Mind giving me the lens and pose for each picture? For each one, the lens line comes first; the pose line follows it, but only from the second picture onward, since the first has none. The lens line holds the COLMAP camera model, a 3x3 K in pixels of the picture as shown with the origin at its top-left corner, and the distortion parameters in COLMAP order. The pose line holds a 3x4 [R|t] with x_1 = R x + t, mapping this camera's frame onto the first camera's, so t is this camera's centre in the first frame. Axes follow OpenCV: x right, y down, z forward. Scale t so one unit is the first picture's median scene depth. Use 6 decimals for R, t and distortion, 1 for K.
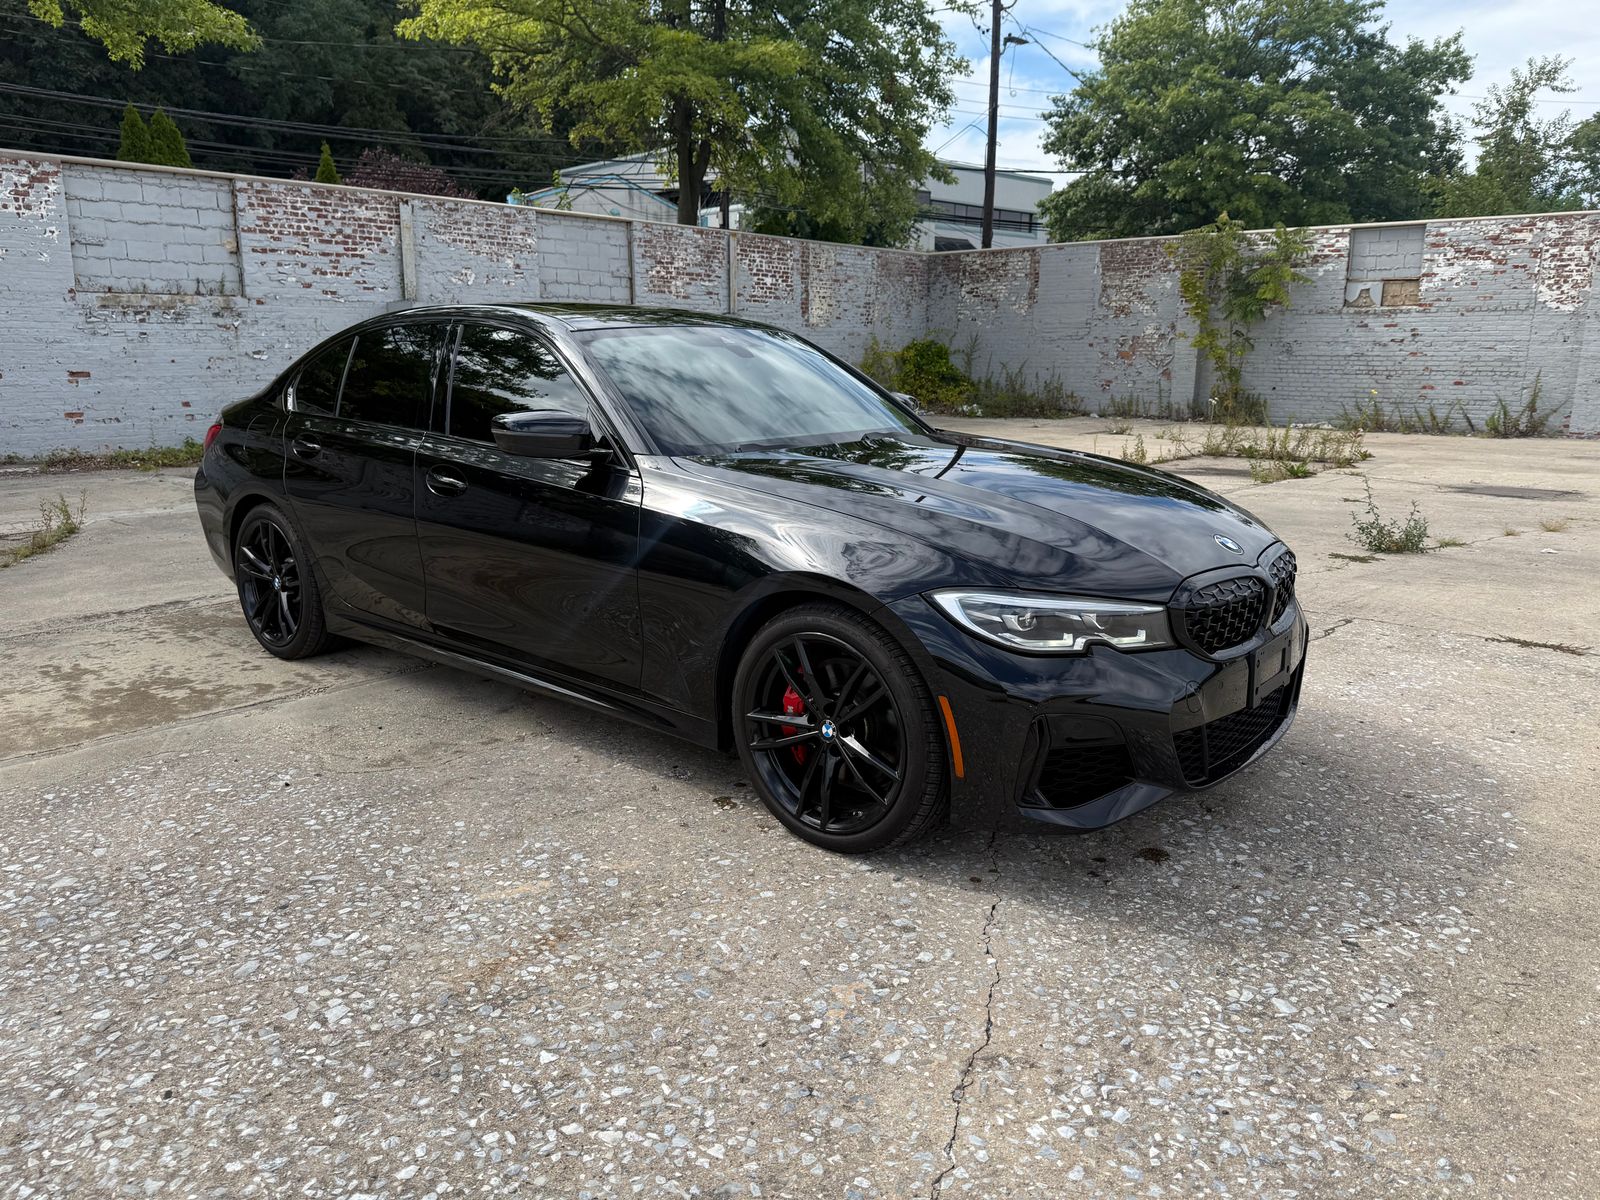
lens RADIAL K [[1125.7, 0, 795.5], [0, 1125.7, 610.3], [0, 0, 1]] dist [0.034068, -0.044547]
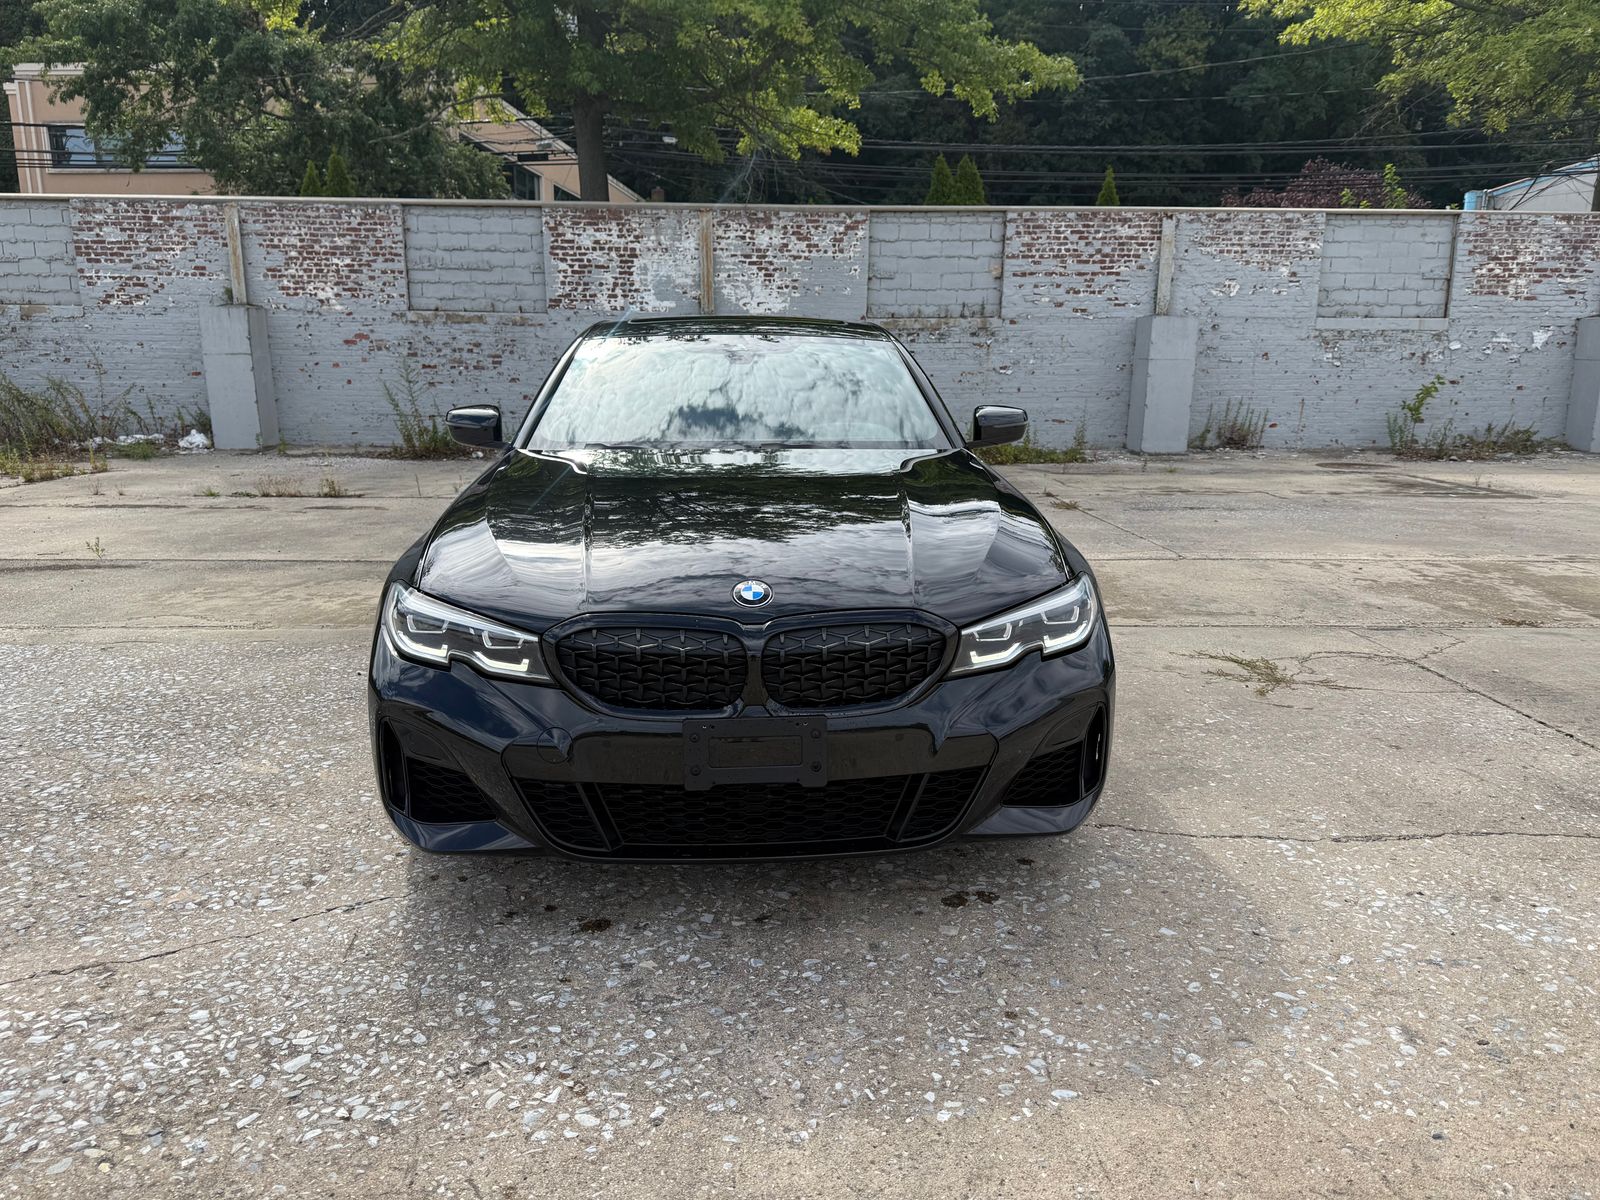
lens RADIAL K [[1125.7, 0, 805.1], [0, 1125.7, 617.9], [0, 0, 1]] dist [0.034068, -0.044547]
pose [[0.687112, 0.159477, -0.708833, 0.637772], [-0.165476, 0.984322, 0.061053, -0.061997], [0.707456, 0.075345, 0.702730, 0.305032]]
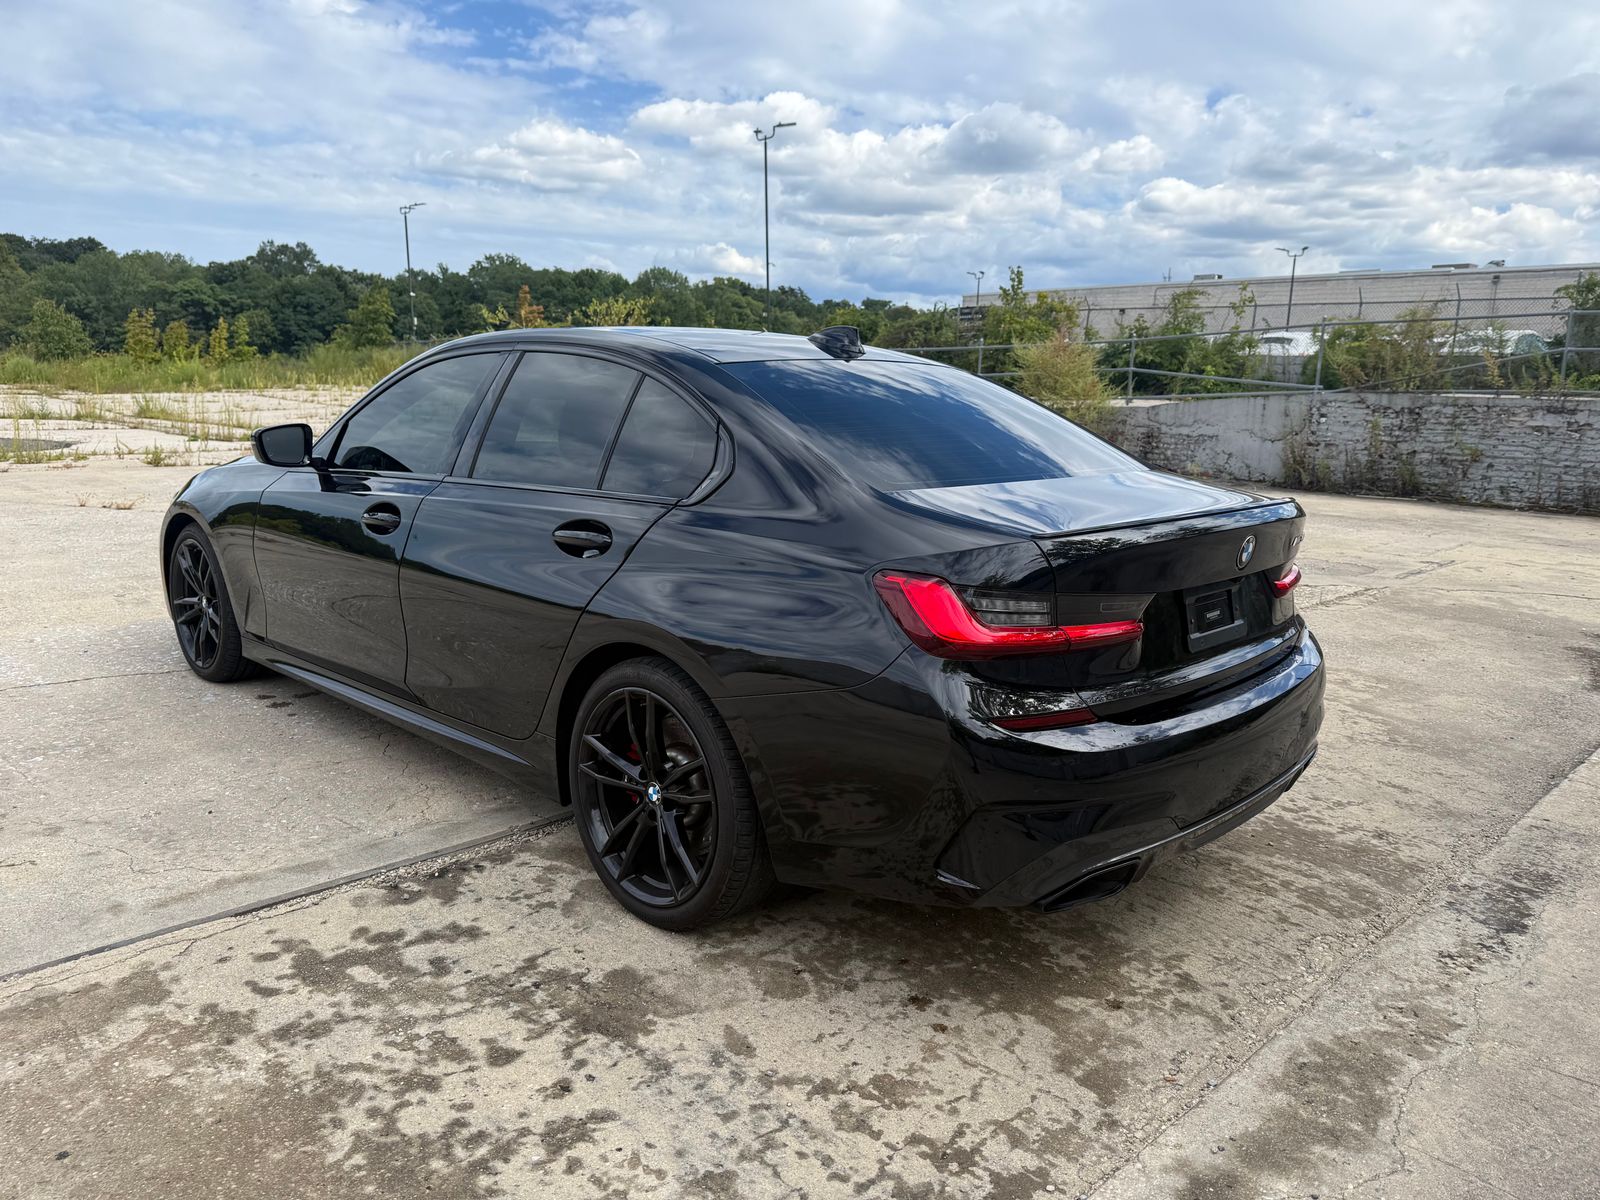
lens RADIAL K [[1125.7, 0, 800.8], [0, 1125.7, 616.9], [0, 0, 1]] dist [0.034068, -0.044547]
pose [[-0.996953, -0.047280, 0.062046, -0.326804], [-0.016509, 0.905255, 0.424548, -0.419268], [-0.076240, 0.422230, -0.903277, 1.768944]]
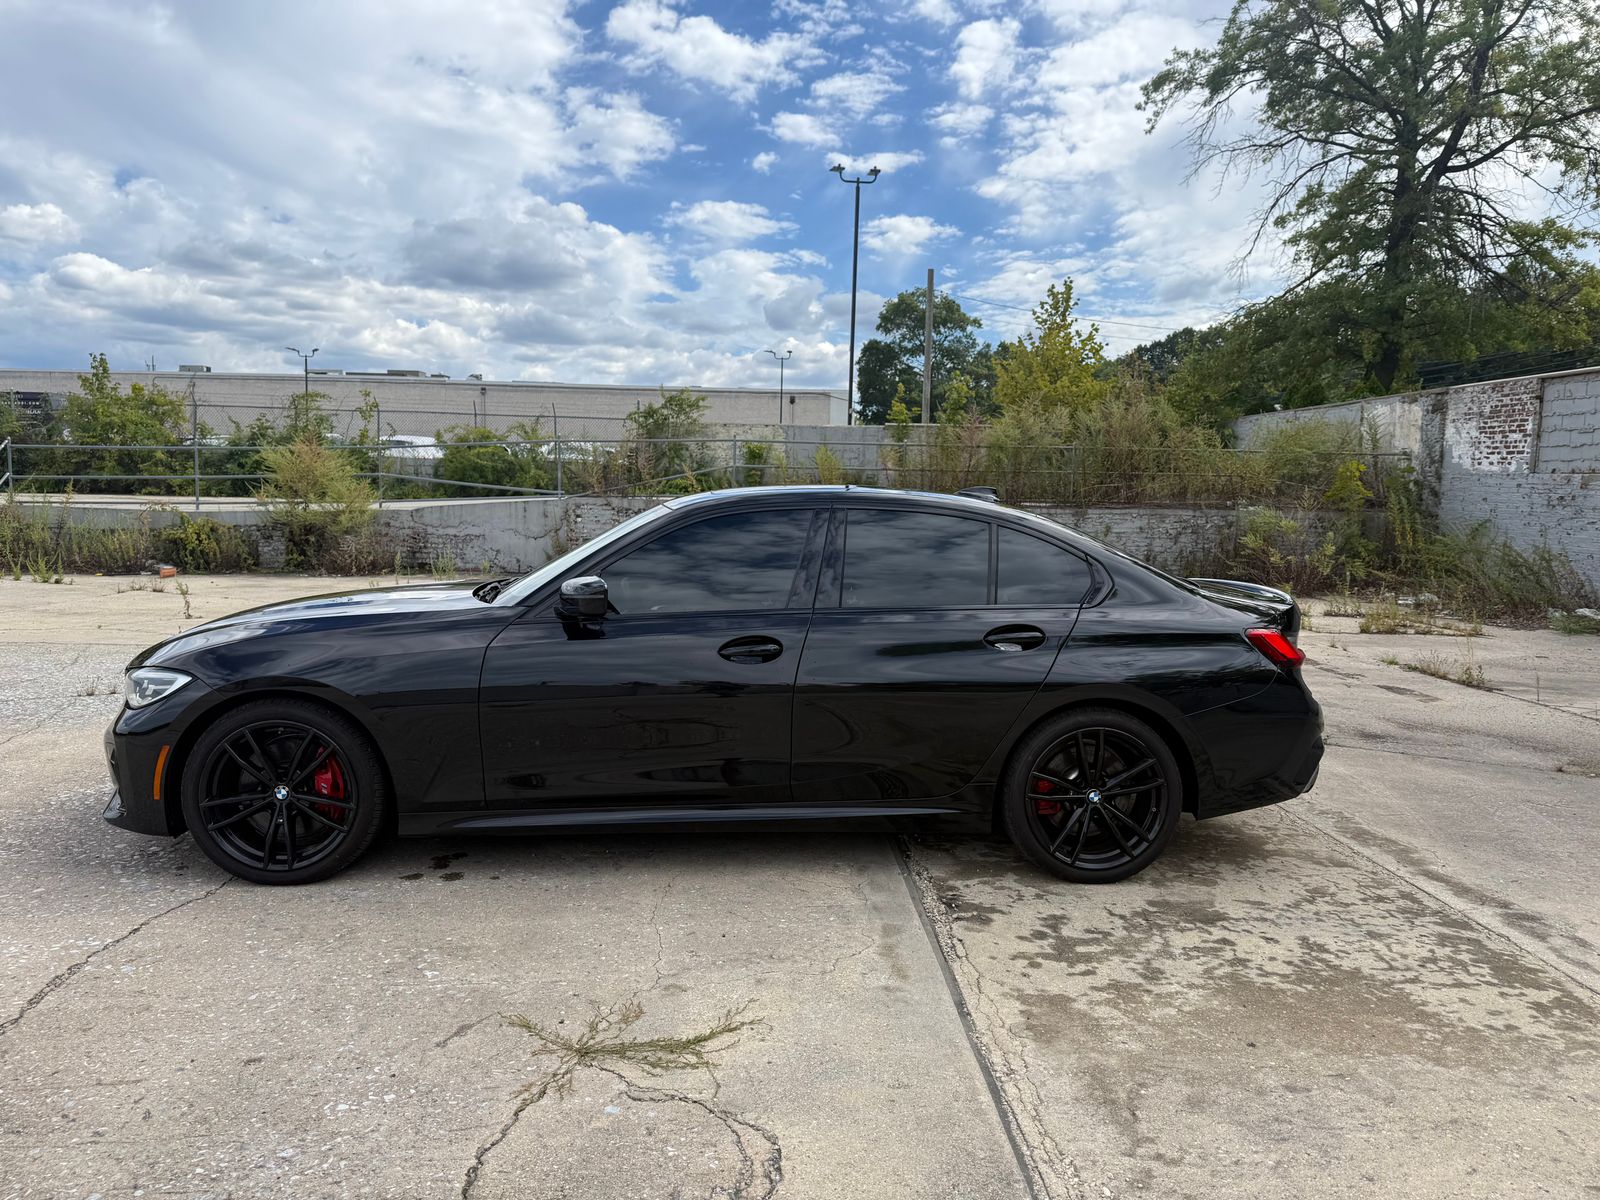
lens RADIAL K [[1125.7, 0, 791.5], [0, 1125.7, 612.2], [0, 0, 1]] dist [0.034068, -0.044547]
pose [[-0.715863, 0.050940, -0.696380, 0.566667], [-0.184803, 0.947947, 0.259315, -0.415740], [0.673341, 0.314327, -0.669186, 1.680358]]
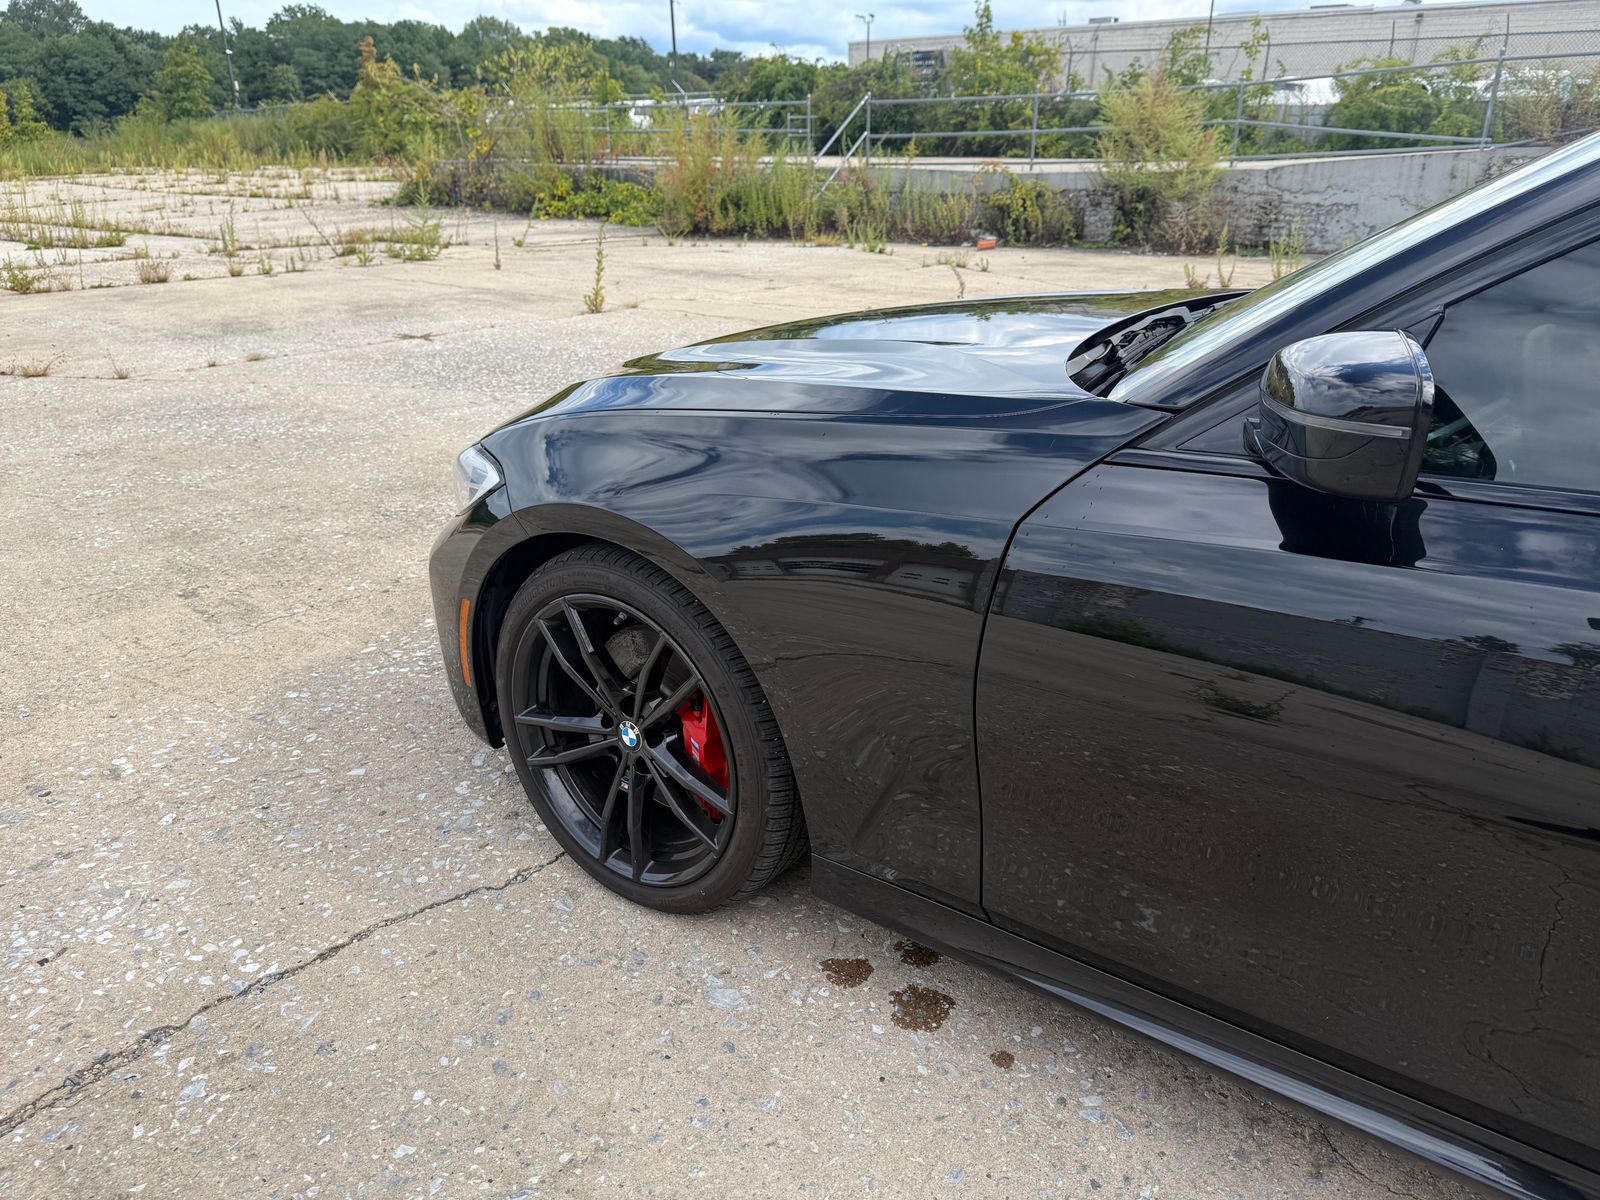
lens RADIAL K [[1125.7, 0, 805.9], [0, 1125.7, 621.7], [0, 0, 1]] dist [0.034068, -0.044547]
pose [[-0.998317, 0.011121, -0.056912, 0.217025], [-0.024434, 0.809392, 0.586761, -0.277325], [0.052590, 0.587164, -0.807758, 1.216344]]
